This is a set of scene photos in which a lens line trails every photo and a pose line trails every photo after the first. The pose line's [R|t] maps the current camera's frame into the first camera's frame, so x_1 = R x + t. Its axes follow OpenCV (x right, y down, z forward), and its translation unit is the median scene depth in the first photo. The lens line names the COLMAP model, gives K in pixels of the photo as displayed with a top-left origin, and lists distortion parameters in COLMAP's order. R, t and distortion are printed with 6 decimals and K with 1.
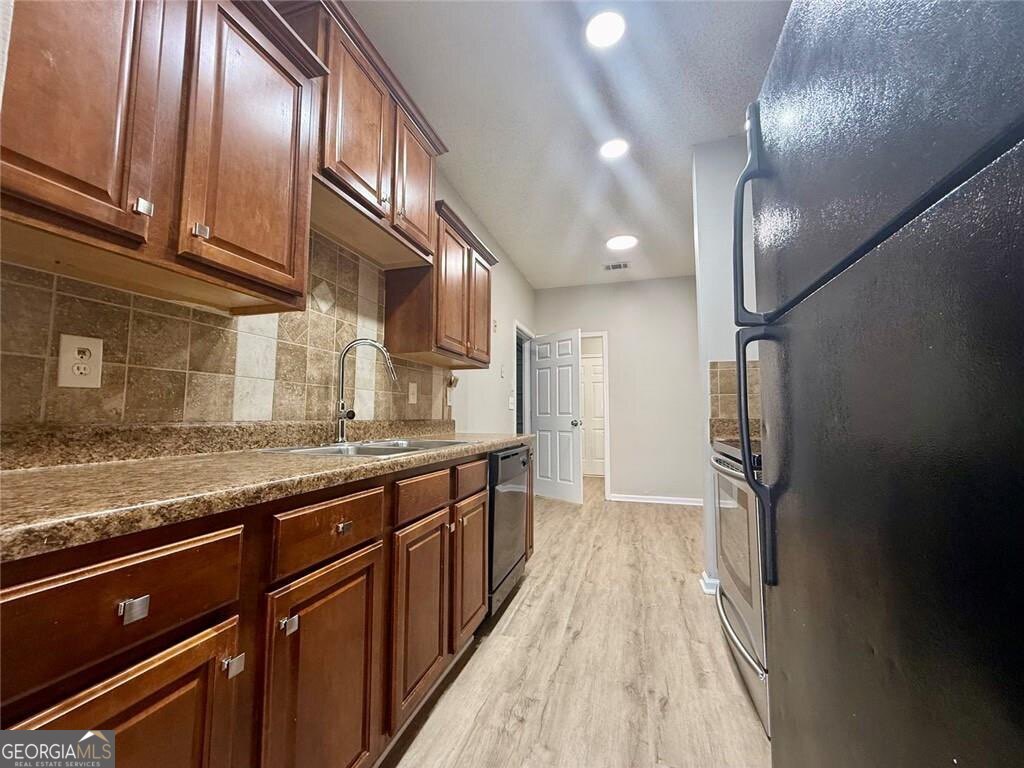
lens RADIAL K [[408.2, 0, 511.2], [0, 408.2, 383.8], [0, 0, 1]] dist [-0.000508, 0.000645]
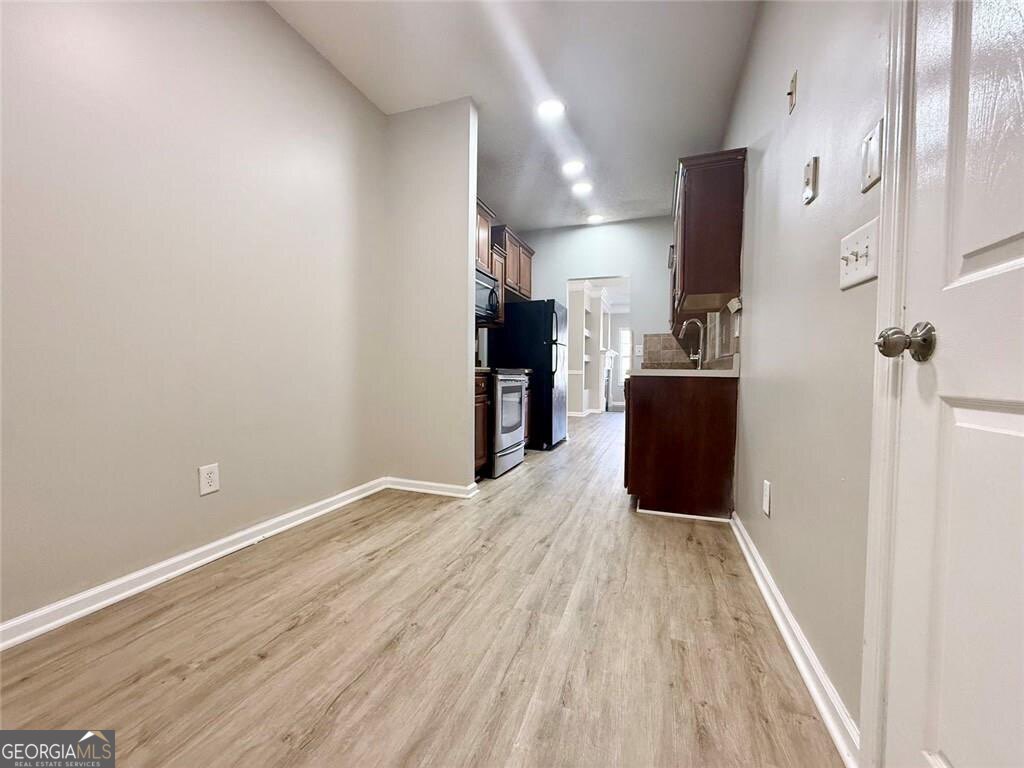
lens RADIAL K [[408.2, 0, 511.2], [0, 408.2, 383.2], [0, 0, 1]] dist [-0.000508, 0.000645]
pose [[-0.998785, -0.016409, 0.046472, 0.258867], [-0.018684, 0.998627, -0.048936, 0.192290], [-0.045605, -0.049745, -0.997720, 1.811540]]
